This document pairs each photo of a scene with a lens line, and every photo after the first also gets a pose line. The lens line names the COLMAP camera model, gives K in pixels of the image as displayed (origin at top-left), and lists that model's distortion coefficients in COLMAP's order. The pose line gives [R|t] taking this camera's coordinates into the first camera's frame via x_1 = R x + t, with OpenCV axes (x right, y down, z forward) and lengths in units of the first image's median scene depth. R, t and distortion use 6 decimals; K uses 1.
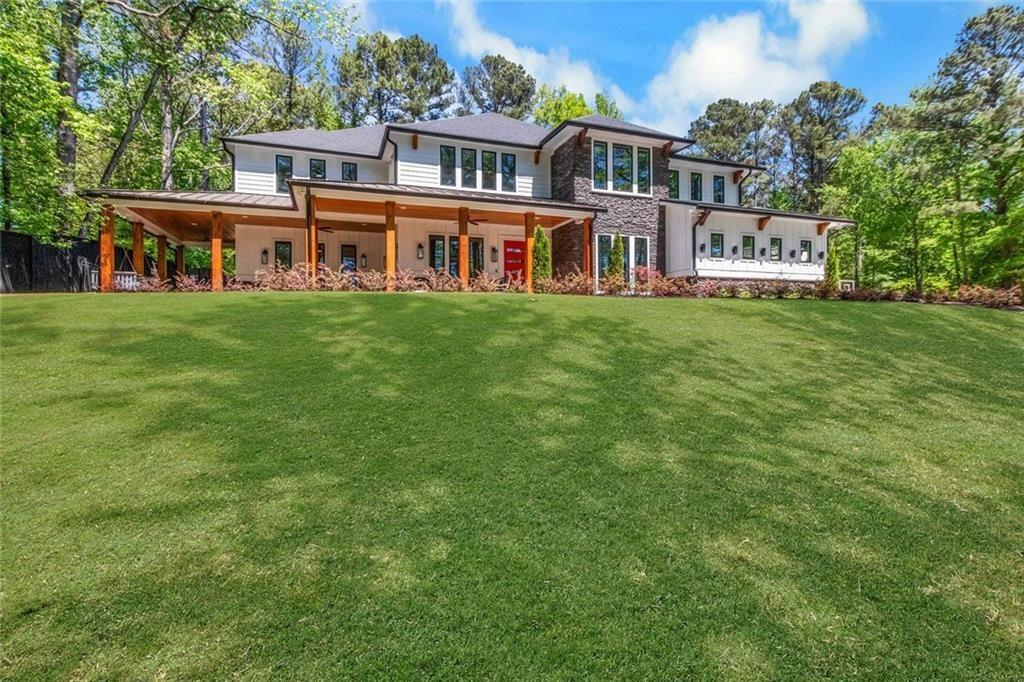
lens RADIAL K [[475.3, 0, 514.5], [0, 475.3, 337.9], [0, 0, 1]] dist [0.000545, 0.001187]
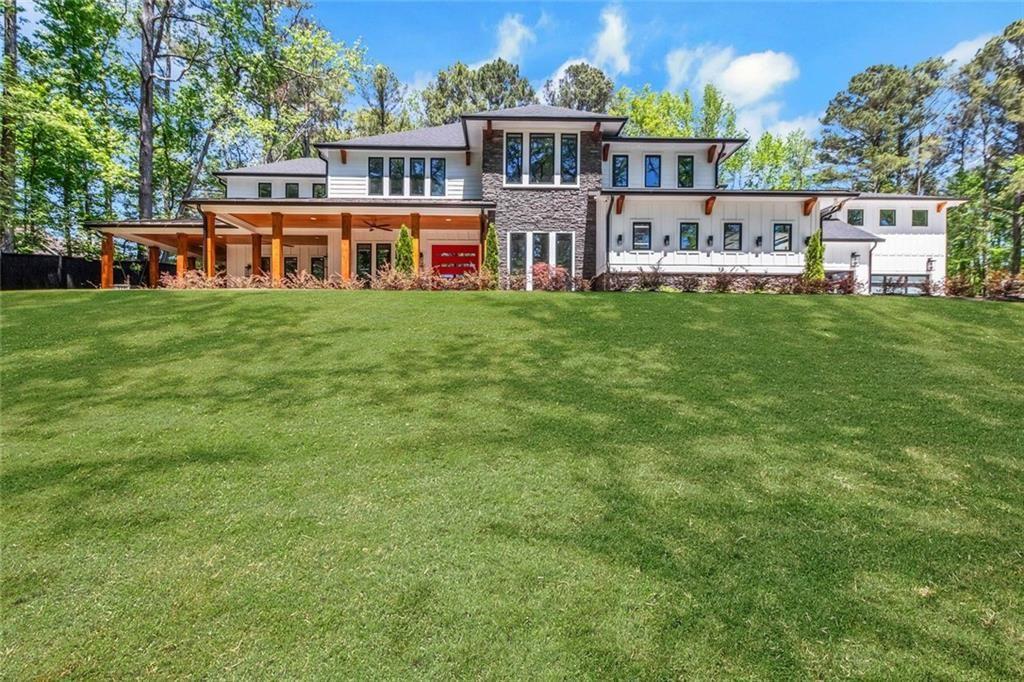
lens RADIAL K [[475.3, 0, 514.3], [0, 475.3, 338.3], [0, 0, 1]] dist [0.000545, 0.001187]
pose [[0.946700, 0.006294, -0.322056, 0.469250], [-0.015943, 0.999499, -0.027332, 0.014646], [0.321723, 0.031010, 0.946326, 0.124183]]
